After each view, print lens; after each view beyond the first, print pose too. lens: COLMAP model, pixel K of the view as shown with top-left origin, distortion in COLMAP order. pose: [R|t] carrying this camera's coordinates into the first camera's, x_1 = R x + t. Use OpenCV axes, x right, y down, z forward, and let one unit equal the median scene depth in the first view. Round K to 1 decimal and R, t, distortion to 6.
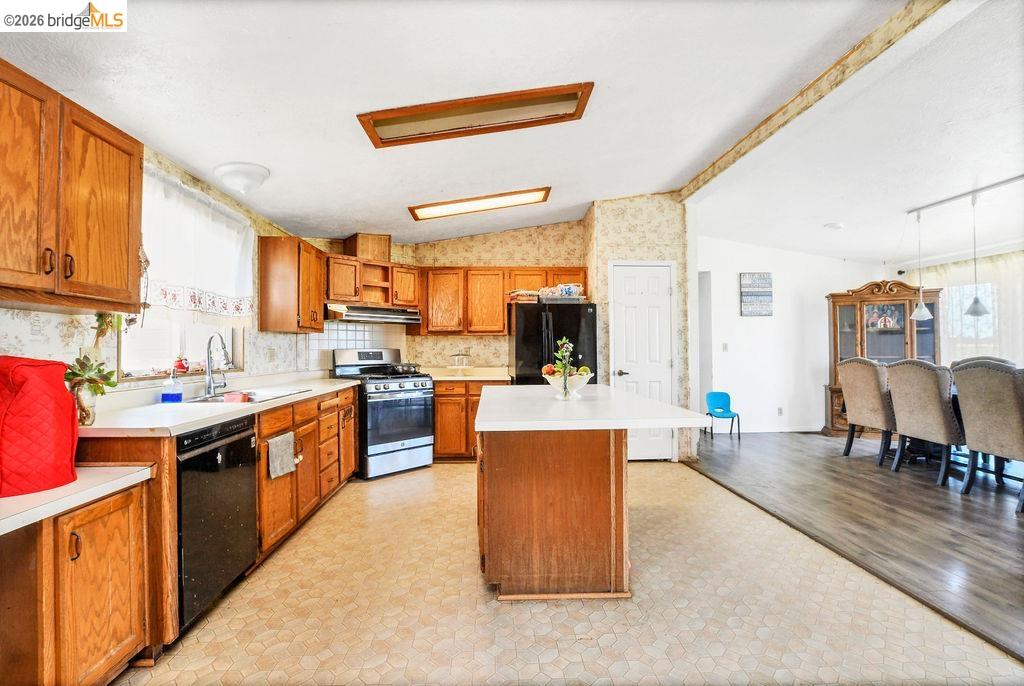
lens RADIAL K [[469.7, 0, 503.6], [0, 469.7, 345.1], [0, 0, 1]] dist [-0.010071, -0.000372]
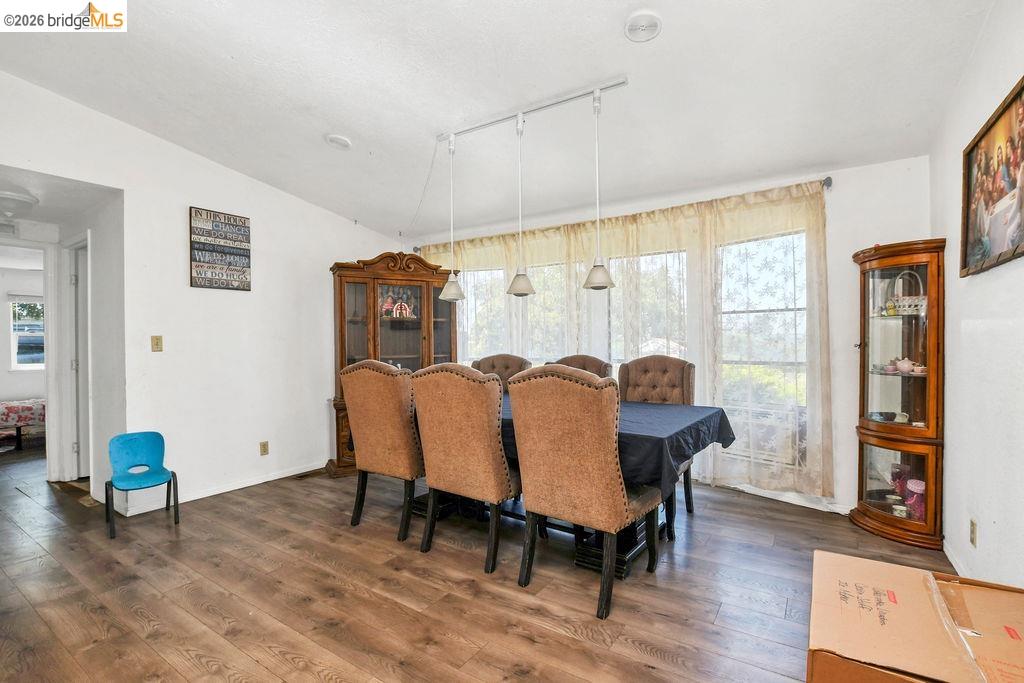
lens RADIAL K [[448.6, 0, 508.7], [0, 448.6, 346.8], [0, 0, 1]] dist [-0.020250, 0.000430]
pose [[0.576791, -0.004998, 0.816876, 0.331997], [-0.003718, 0.999955, 0.008743, 0.002933], [-0.816883, -0.008080, 0.576747, 0.445516]]
